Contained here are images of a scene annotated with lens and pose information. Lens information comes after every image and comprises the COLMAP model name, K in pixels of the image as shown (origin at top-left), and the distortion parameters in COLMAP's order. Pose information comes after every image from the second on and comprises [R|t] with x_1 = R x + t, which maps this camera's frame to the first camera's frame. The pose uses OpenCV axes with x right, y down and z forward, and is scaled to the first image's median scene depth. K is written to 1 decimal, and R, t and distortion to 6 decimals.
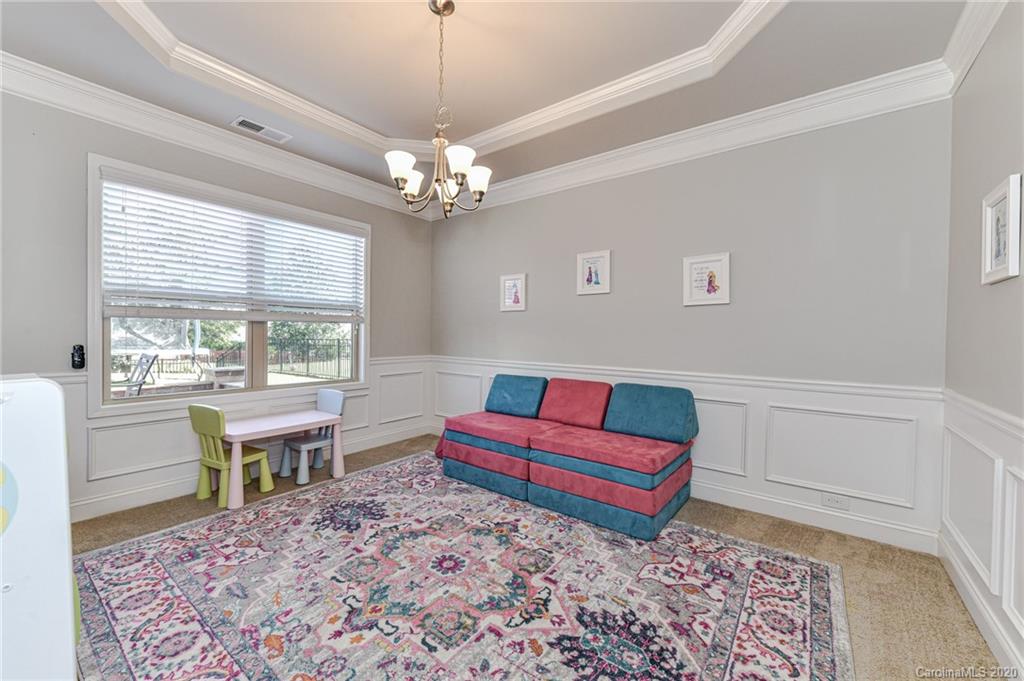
lens RADIAL K [[403.2, 0, 515.0], [0, 403.2, 343.8], [0, 0, 1]] dist [0.006774, -0.001744]
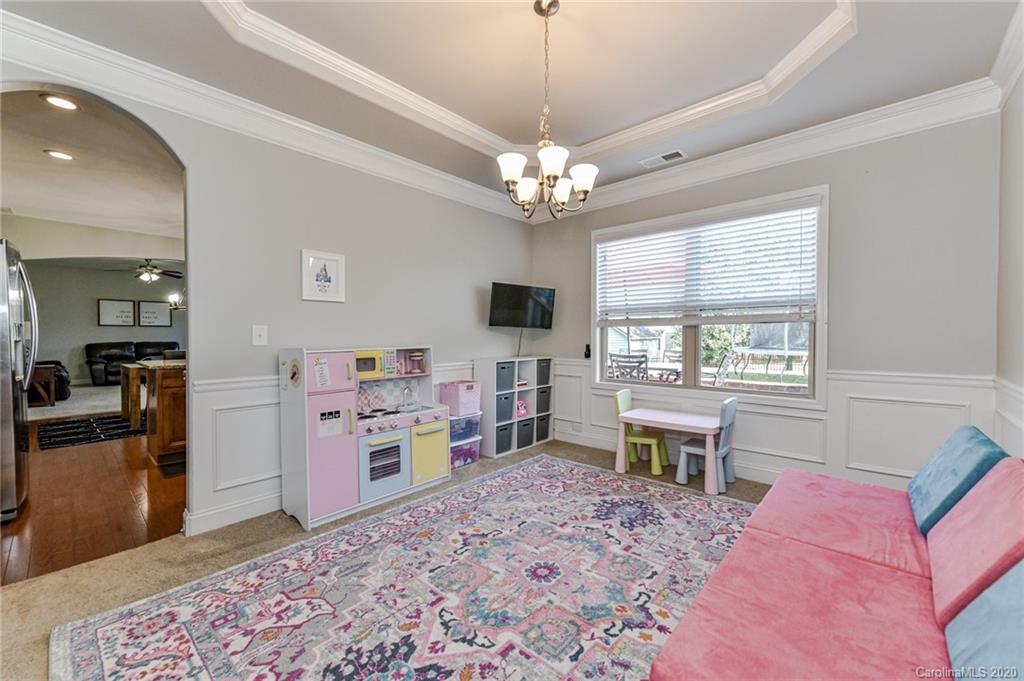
lens RADIAL K [[403.2, 0, 510.9], [0, 403.2, 341.2], [0, 0, 1]] dist [0.006774, -0.001744]
pose [[-0.090395, 0.003937, -0.995898, 0.720562], [-0.018503, 0.999813, 0.005632, -0.014721], [0.995734, 0.018936, -0.090306, 0.887596]]
